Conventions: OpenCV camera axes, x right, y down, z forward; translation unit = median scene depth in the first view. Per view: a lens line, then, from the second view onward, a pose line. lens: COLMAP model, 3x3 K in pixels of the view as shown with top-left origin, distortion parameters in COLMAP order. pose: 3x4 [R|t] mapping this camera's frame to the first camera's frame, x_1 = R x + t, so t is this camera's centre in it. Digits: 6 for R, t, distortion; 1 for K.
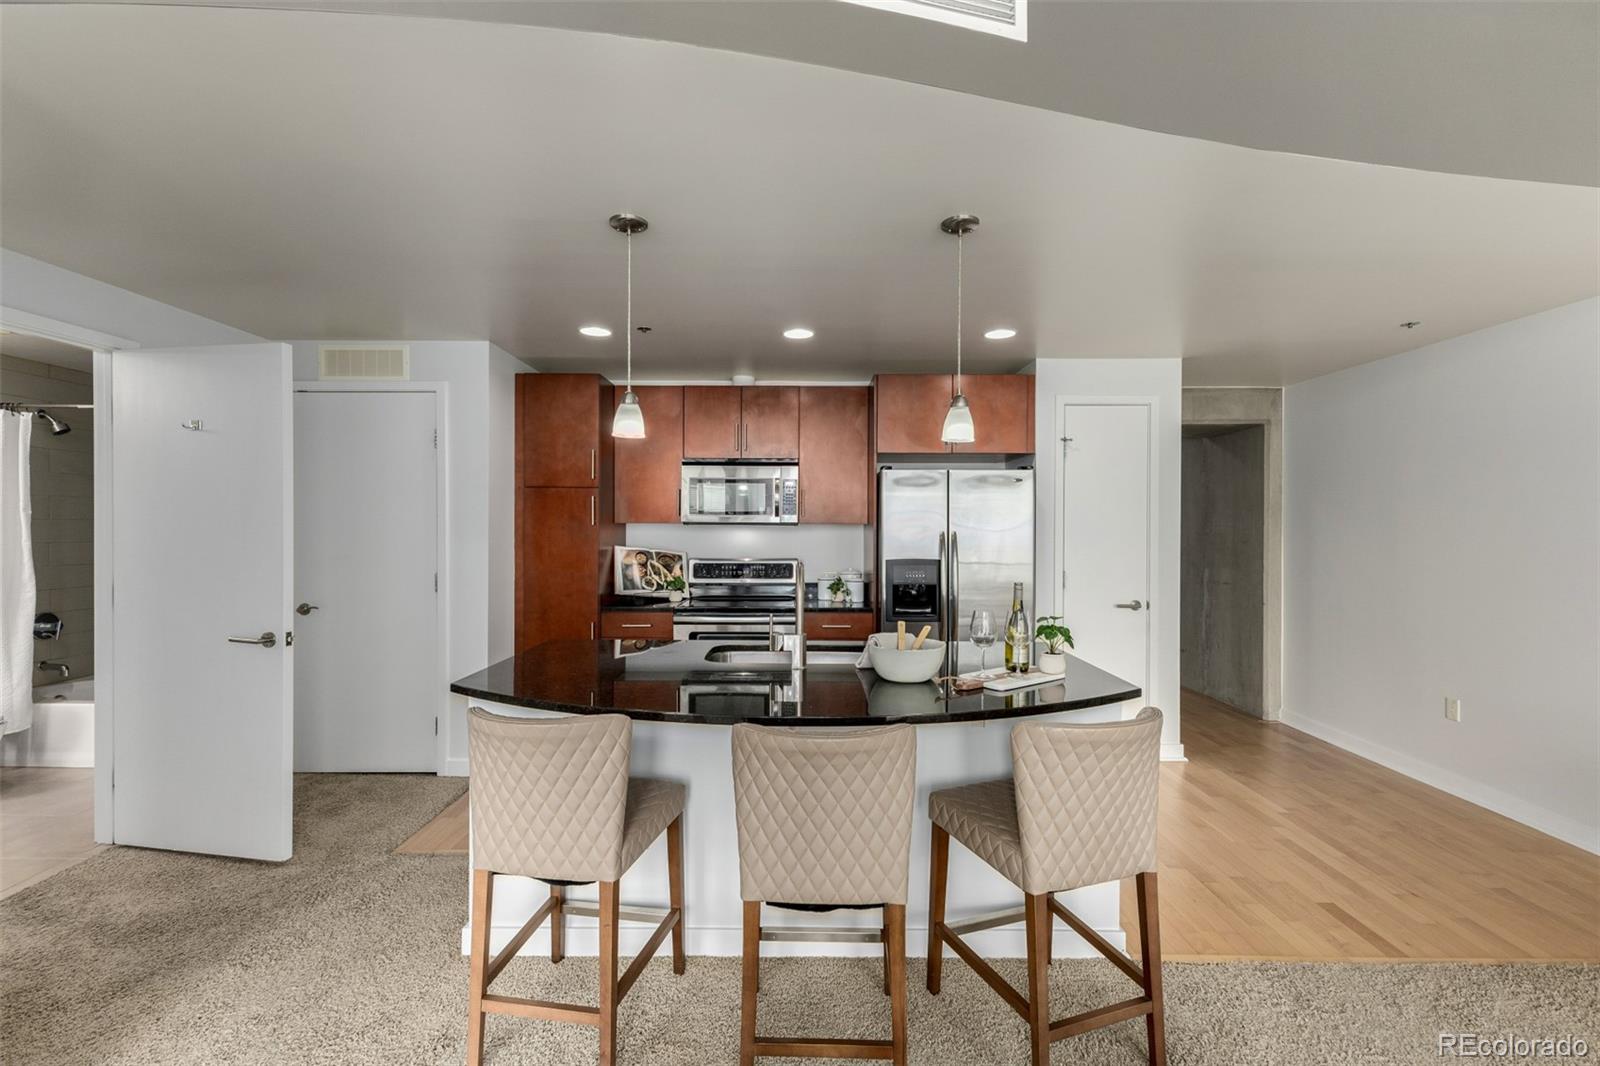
lens RADIAL K [[689.6, 0, 799.3], [0, 689.6, 532.4], [0, 0, 1]] dist [0.014378, -0.004016]
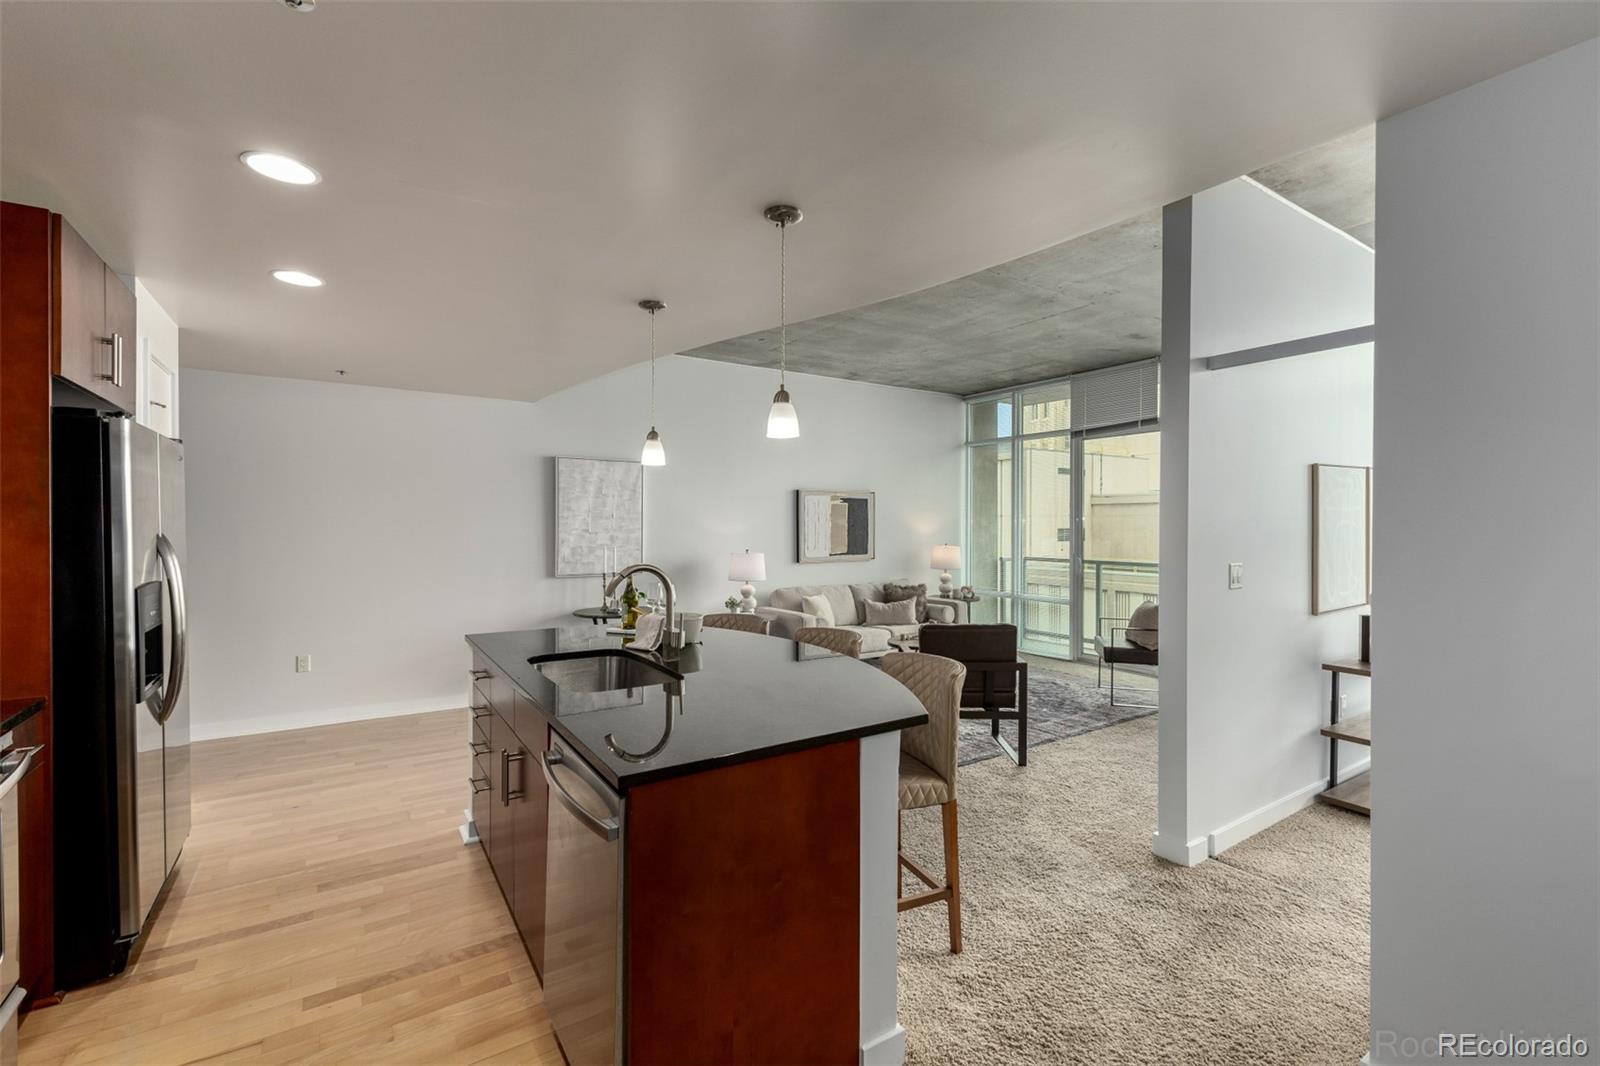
lens RADIAL K [[689.6, 0, 800.8], [0, 689.6, 531.5], [0, 0, 1]] dist [0.014378, -0.004016]
pose [[-0.553825, -0.014658, 0.832504, -0.560778], [0.001184, 0.999830, 0.018392, -0.014860], [-0.832632, 0.011171, -0.553714, 0.790819]]
